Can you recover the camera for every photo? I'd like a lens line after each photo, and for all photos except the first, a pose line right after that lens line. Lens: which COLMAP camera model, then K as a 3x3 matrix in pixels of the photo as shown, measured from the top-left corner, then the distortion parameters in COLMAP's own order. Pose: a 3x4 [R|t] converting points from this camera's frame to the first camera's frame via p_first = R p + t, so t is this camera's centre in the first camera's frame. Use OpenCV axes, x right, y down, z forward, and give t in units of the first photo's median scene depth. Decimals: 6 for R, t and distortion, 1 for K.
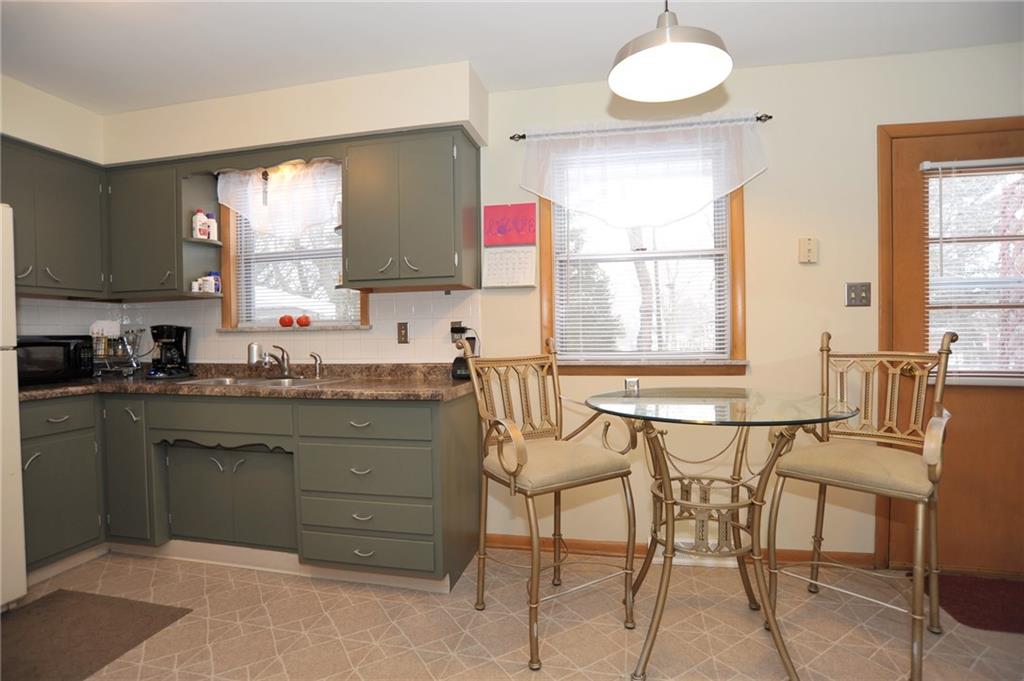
lens RADIAL K [[509.4, 0, 512.0], [0, 509.4, 340.5], [0, 0, 1]] dist [-0.099988, 0.043888]
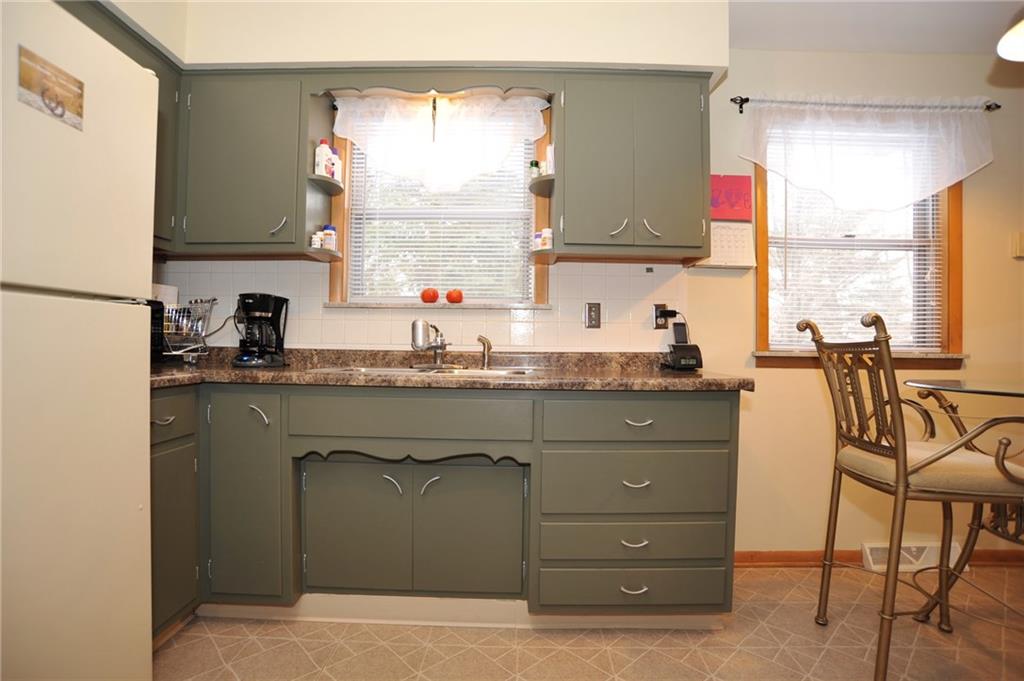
lens RADIAL K [[509.4, 0, 512.0], [0, 509.4, 340.5], [0, 0, 1]] dist [-0.099988, 0.043888]
pose [[0.979739, 0.027881, 0.198326, -0.537546], [-0.023306, 0.999406, -0.025367, 0.053110], [-0.198916, 0.020231, 0.979808, 0.228478]]
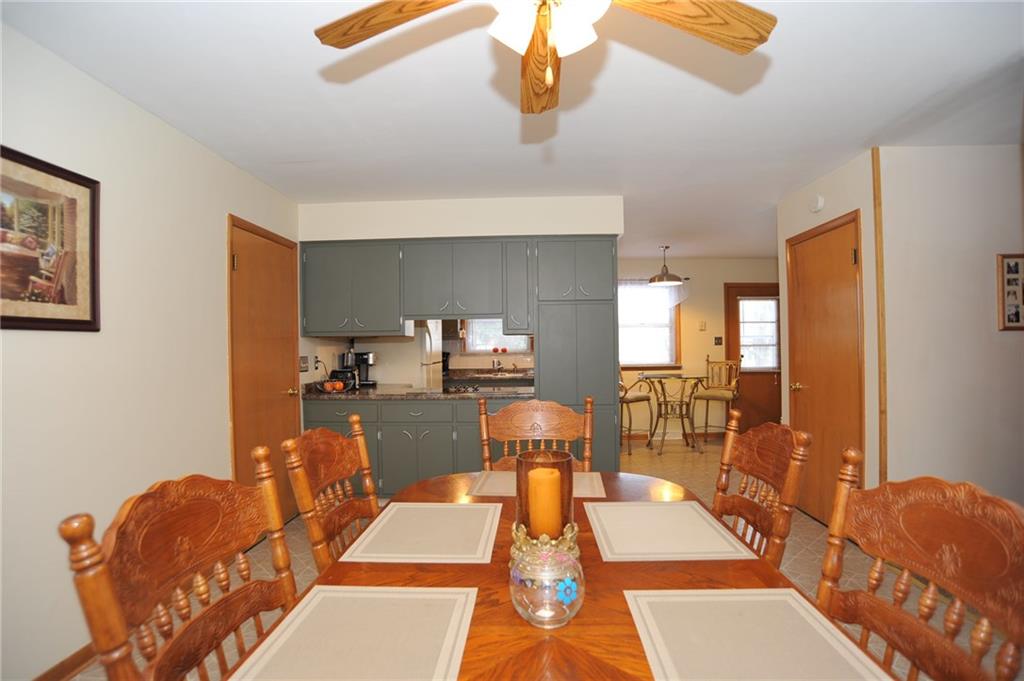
lens RADIAL K [[509.4, 0, 512.0], [0, 509.4, 340.5], [0, 0, 1]] dist [-0.099988, 0.043888]
pose [[0.984079, 0.004773, 0.177669, -0.883517], [0.002988, 0.999054, -0.043390, 0.023423], [-0.177708, 0.043230, 0.983133, -1.475246]]
